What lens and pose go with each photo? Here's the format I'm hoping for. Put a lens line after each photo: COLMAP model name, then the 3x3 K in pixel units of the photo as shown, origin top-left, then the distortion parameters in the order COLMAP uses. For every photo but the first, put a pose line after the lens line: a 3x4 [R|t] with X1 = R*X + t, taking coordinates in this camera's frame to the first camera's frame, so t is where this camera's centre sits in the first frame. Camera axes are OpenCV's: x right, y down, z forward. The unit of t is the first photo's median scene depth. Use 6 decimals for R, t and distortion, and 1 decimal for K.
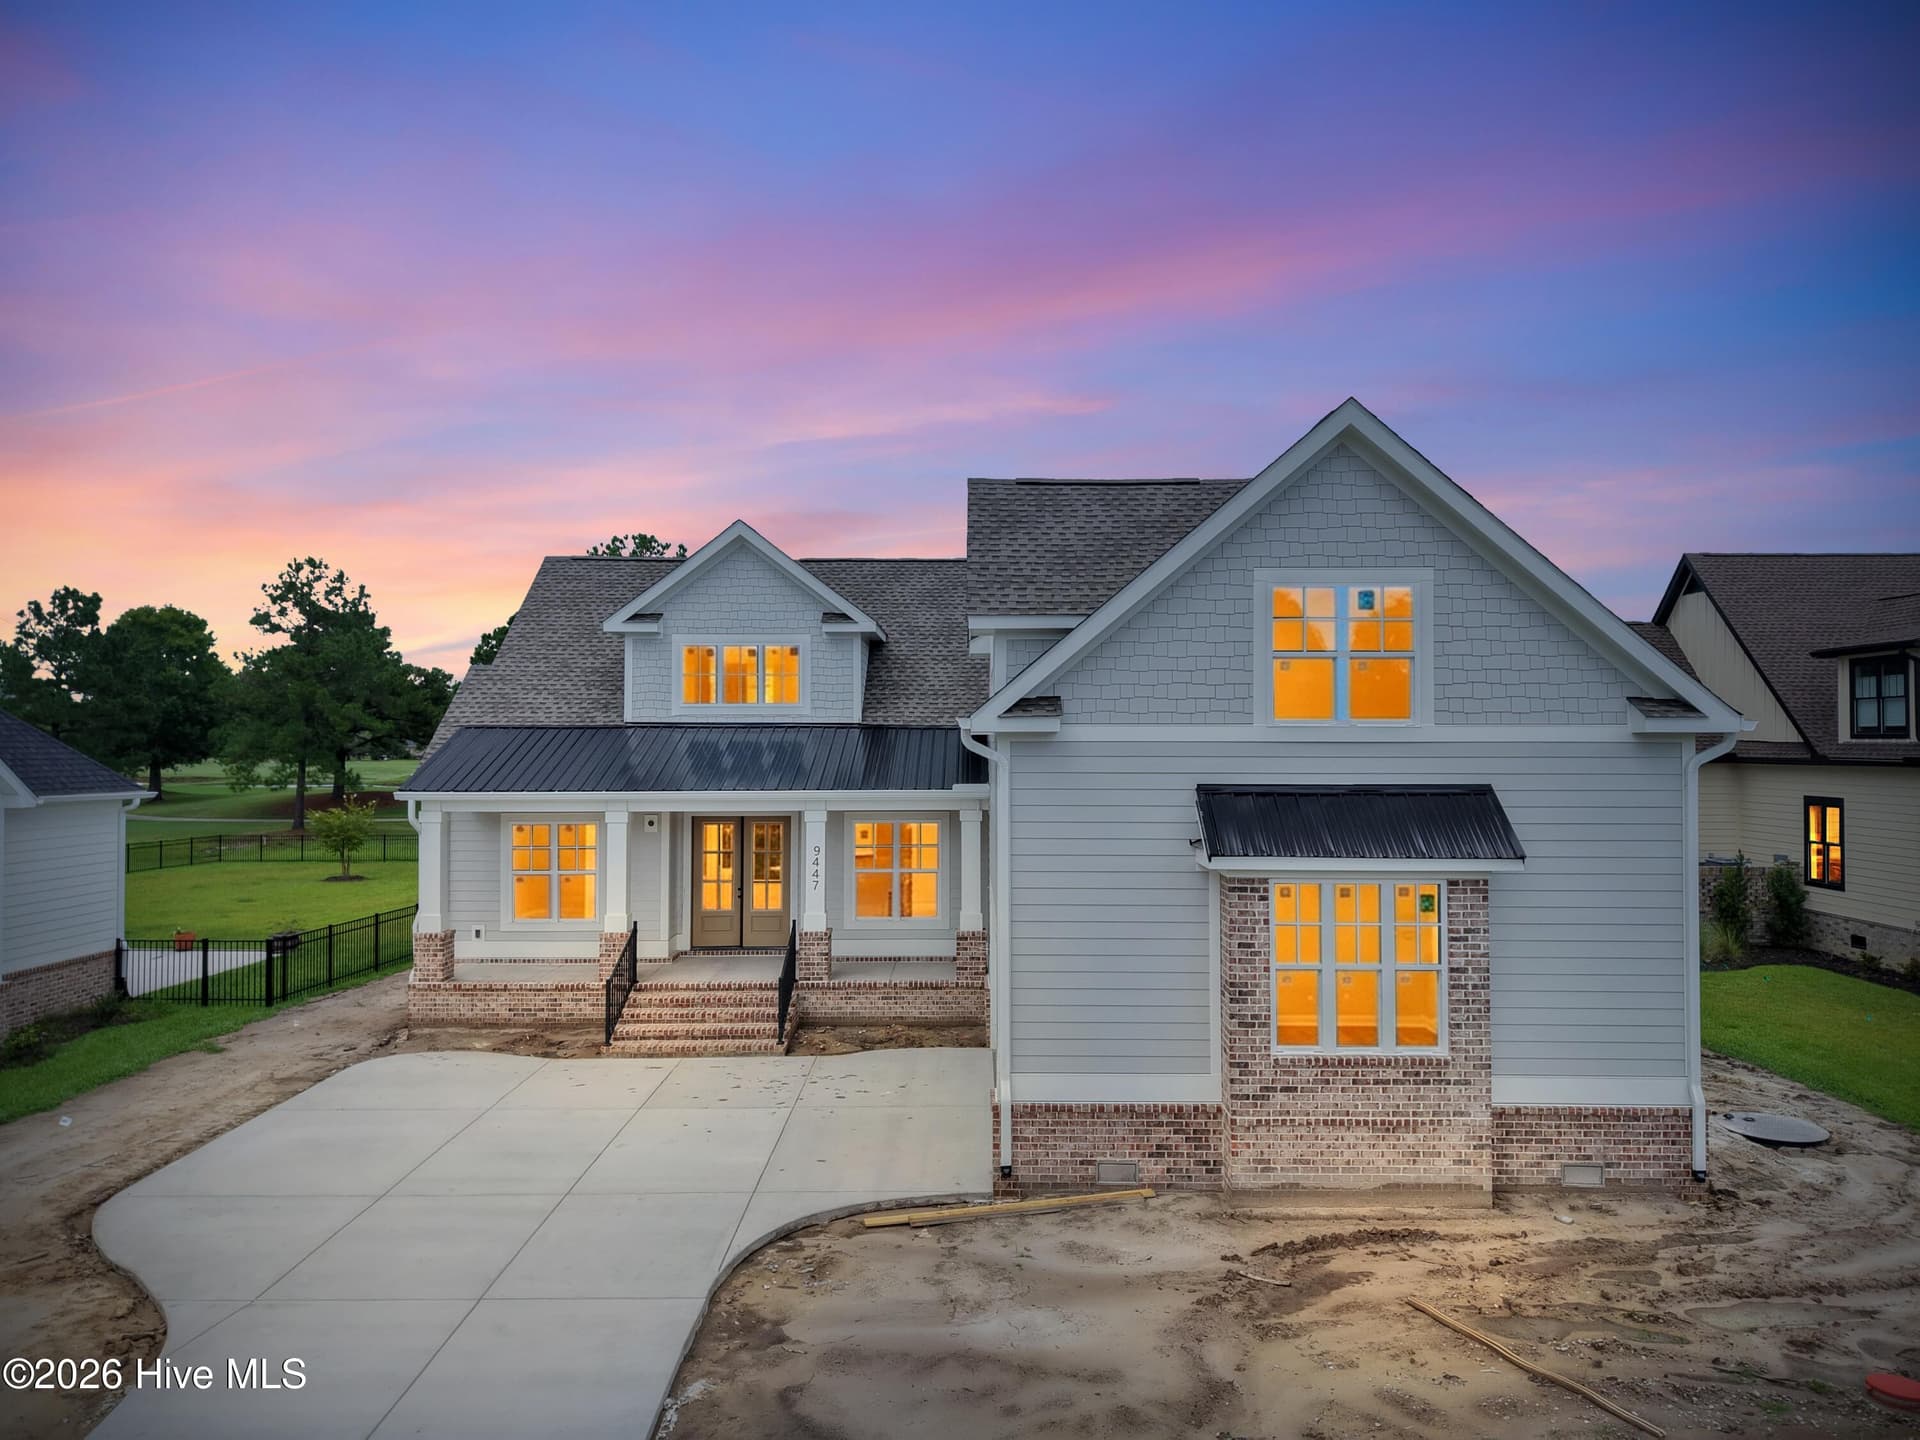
lens RADIAL K [[1317.5, 0, 945.7], [0, 1317.5, 722.8], [0, 0, 1]] dist [0.058958, -0.051227]
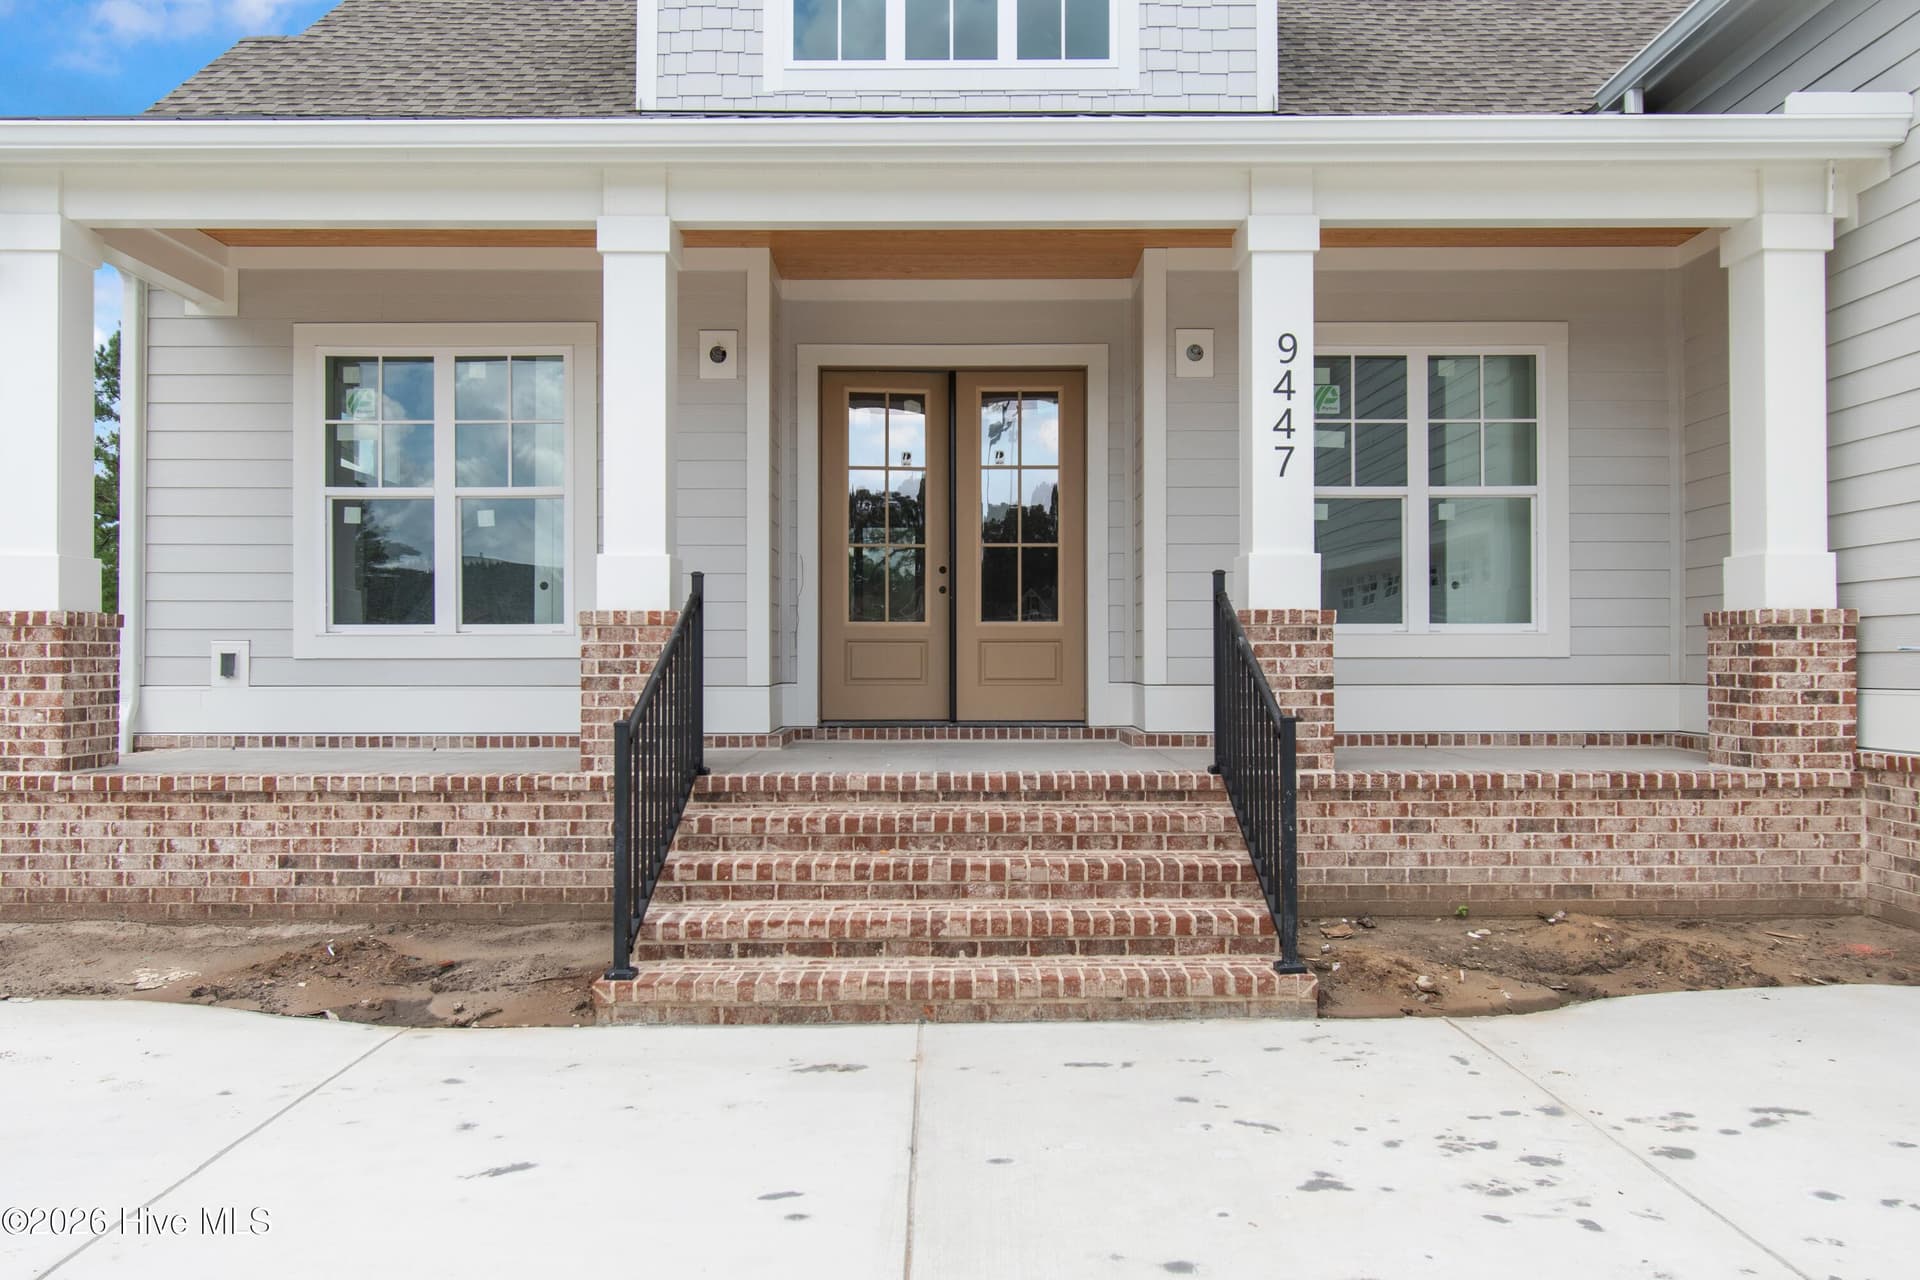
lens RADIAL K [[1450.6, 0, 944.9], [0, 1450.6, 628.2], [0, 0, 1]] dist [0.023523, -0.001131]
pose [[0.999943, 0.000075, 0.010680, -0.185086], [0.000024, 0.999957, -0.009253, 0.168756], [-0.010681, 0.009253, 0.999900, 0.678097]]
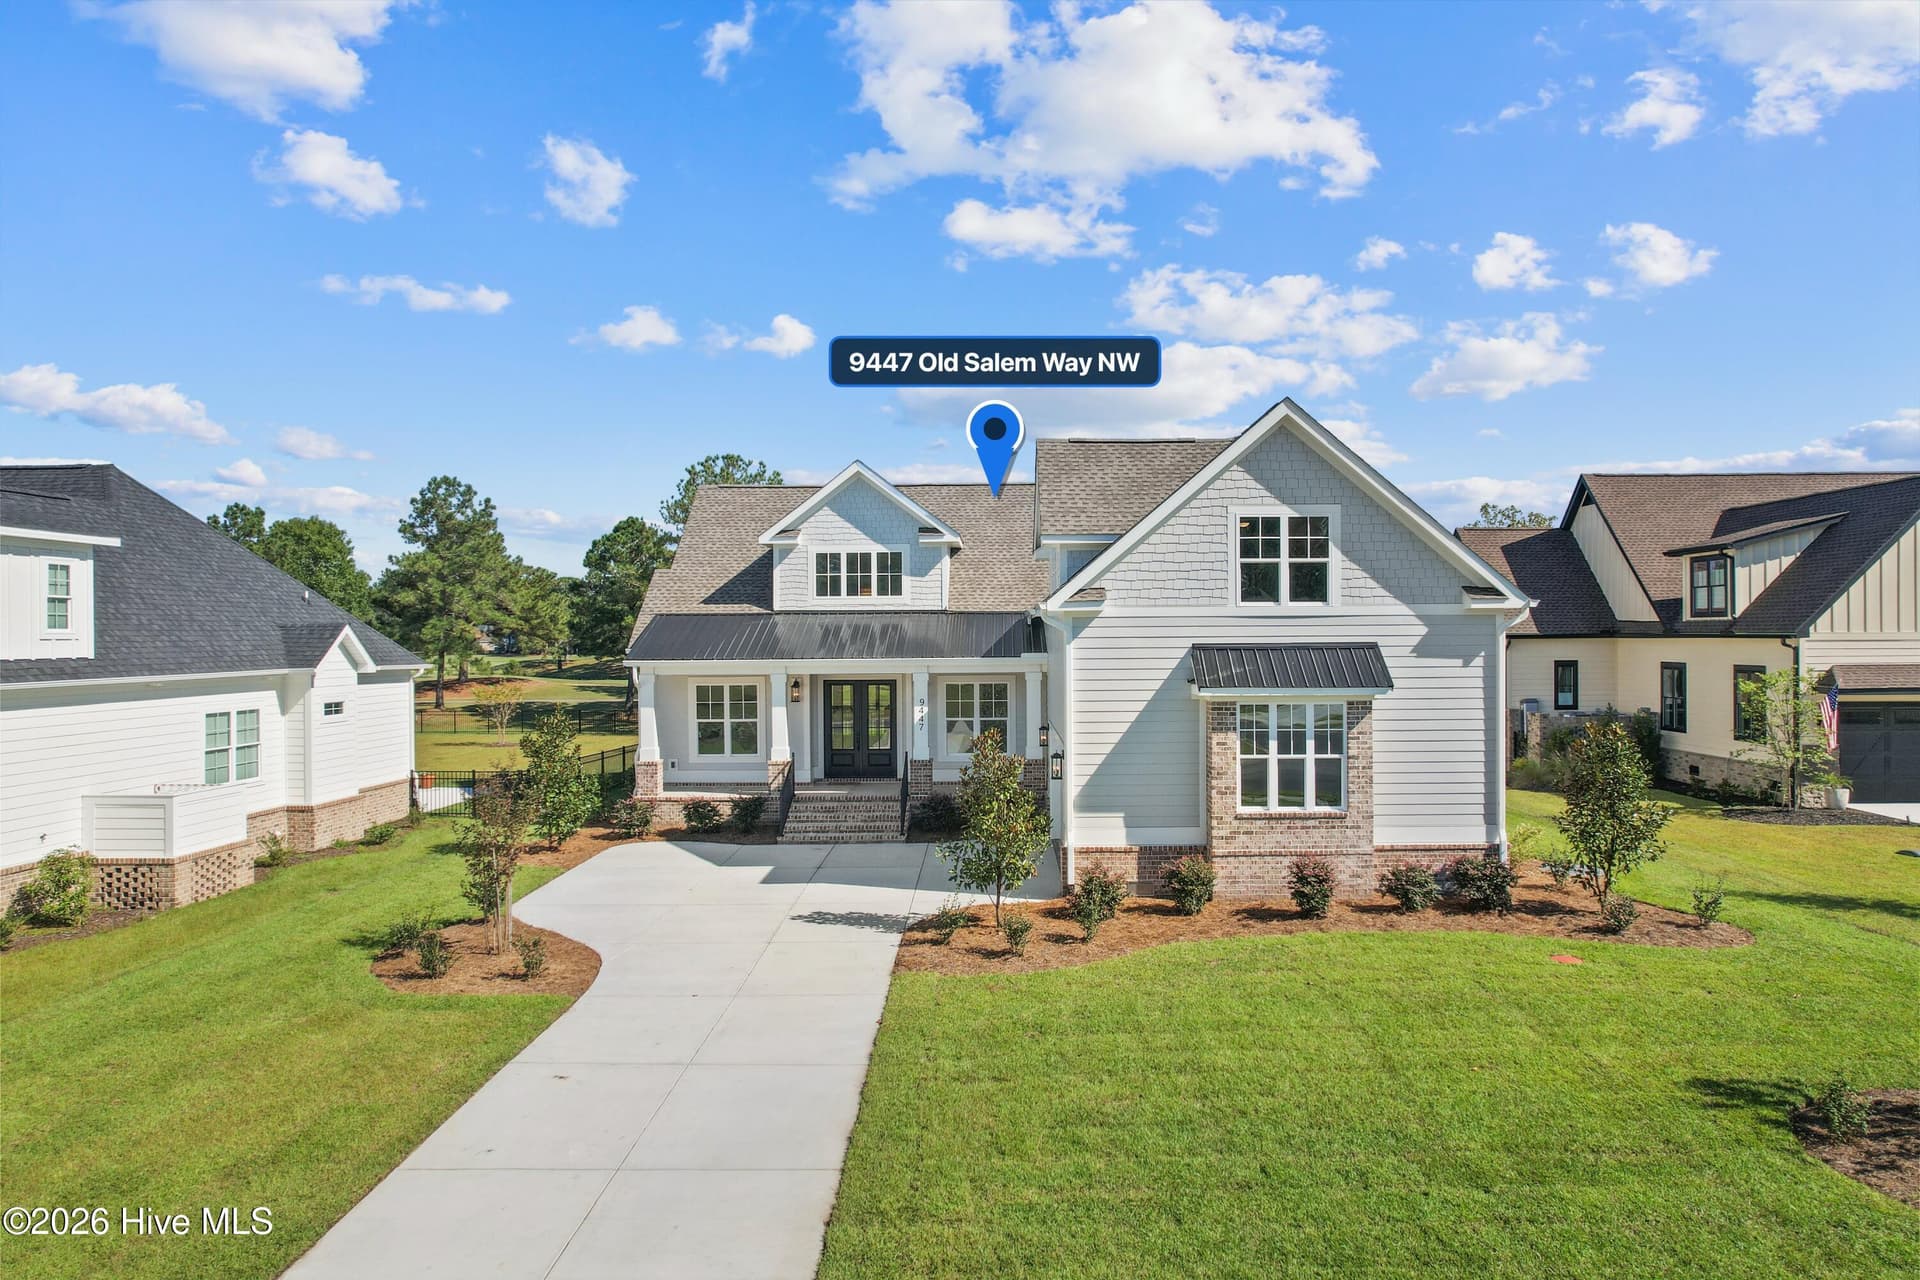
lens RADIAL K [[1255.2, 0, 964.2], [0, 1255.2, 643.1], [0, 0, 1]] dist [-0.017014, 0.013194]
pose [[0.999957, -0.006359, -0.006732, -0.045638], [0.006500, 0.999756, 0.021105, 0.008340], [0.006596, -0.021147, 0.999755, -0.323558]]
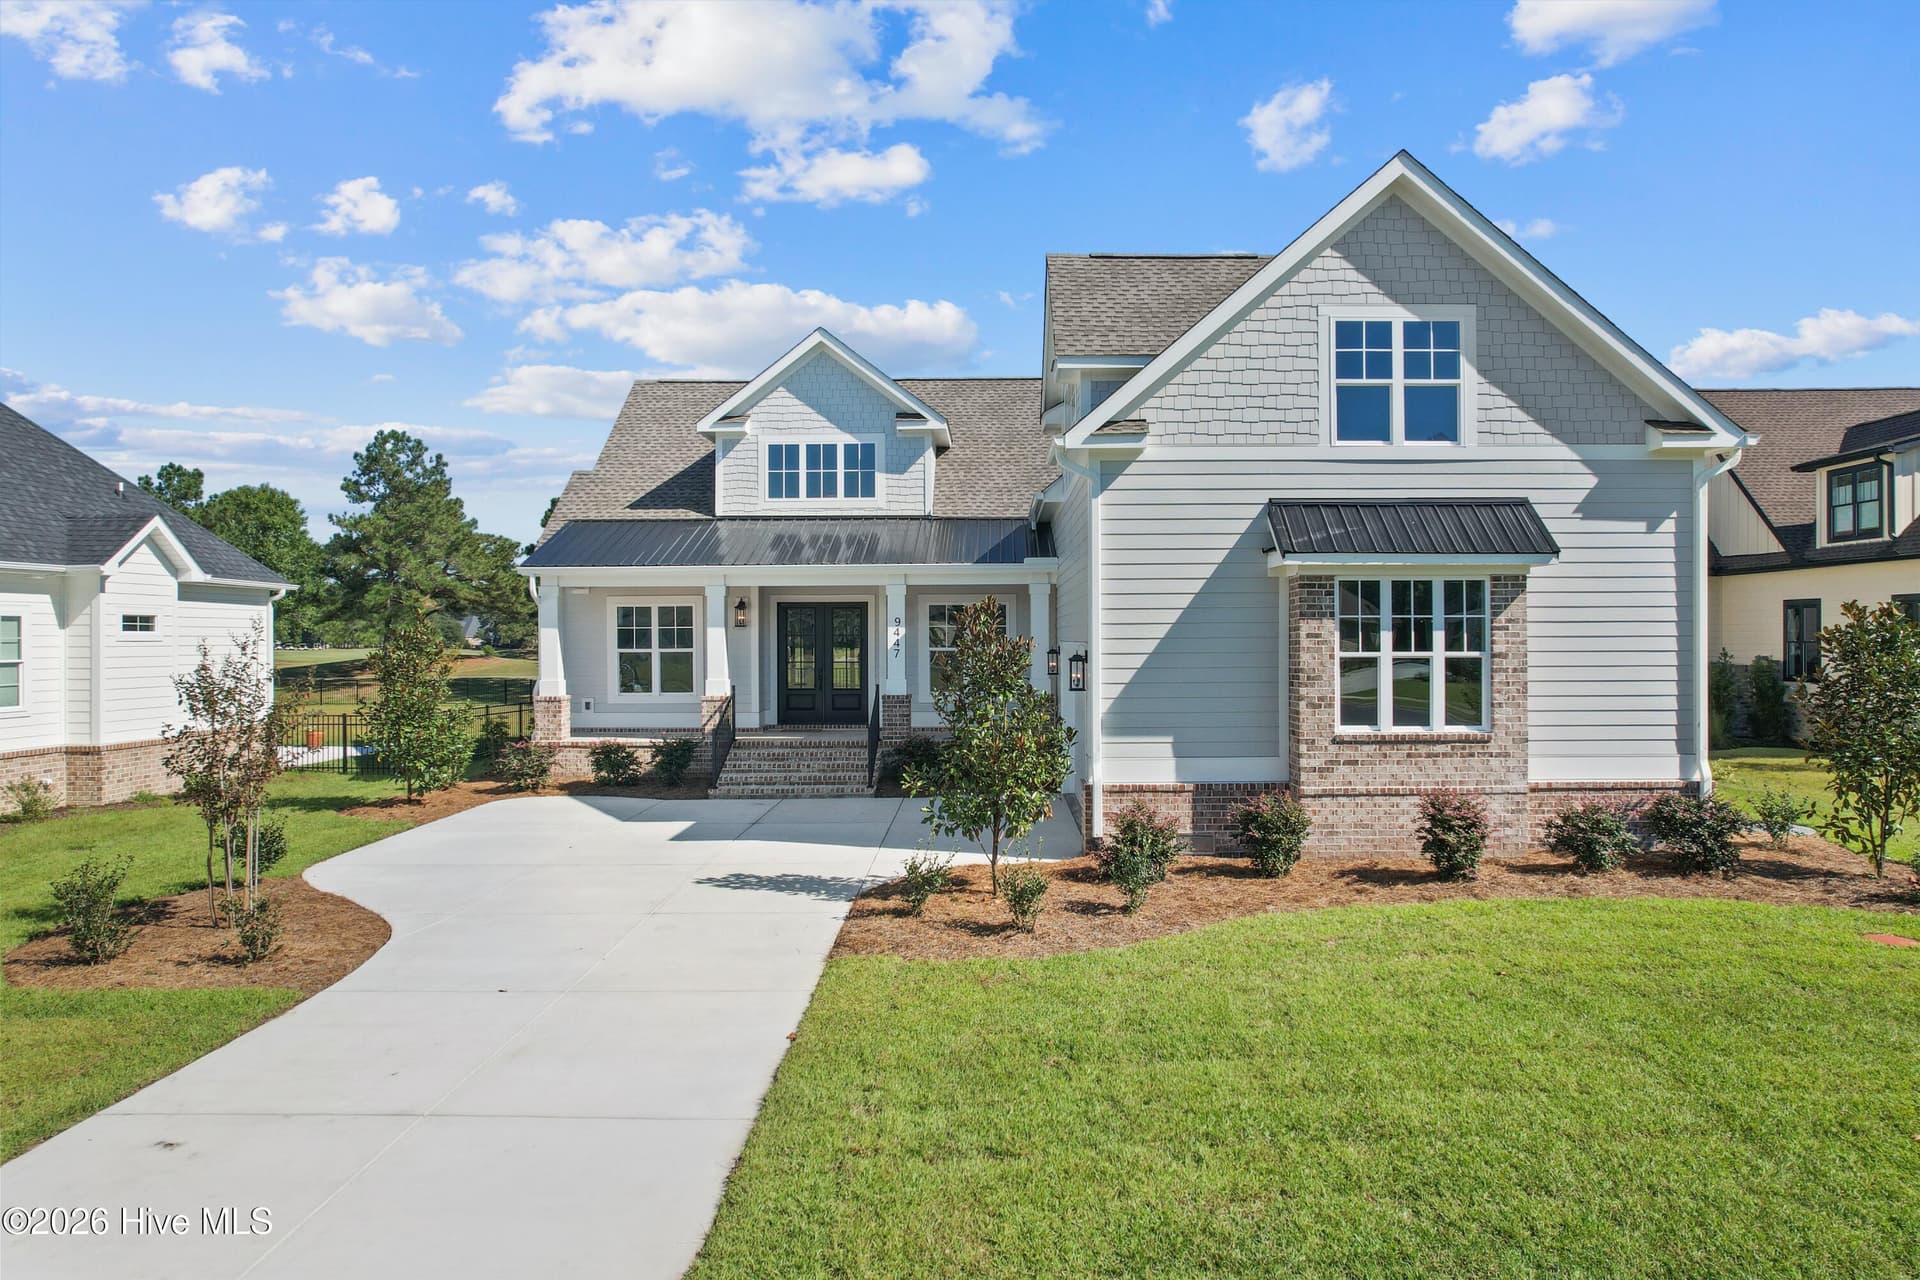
lens RADIAL K [[1255.2, 0, 961.8], [0, 1255.2, 630.3], [0, 0, 1]] dist [-0.017014, 0.013194]
pose [[0.999983, -0.003570, -0.004662, -0.041428], [0.003612, 0.999952, 0.009080, 0.097350], [0.004629, -0.009097, 0.999948, -0.038585]]
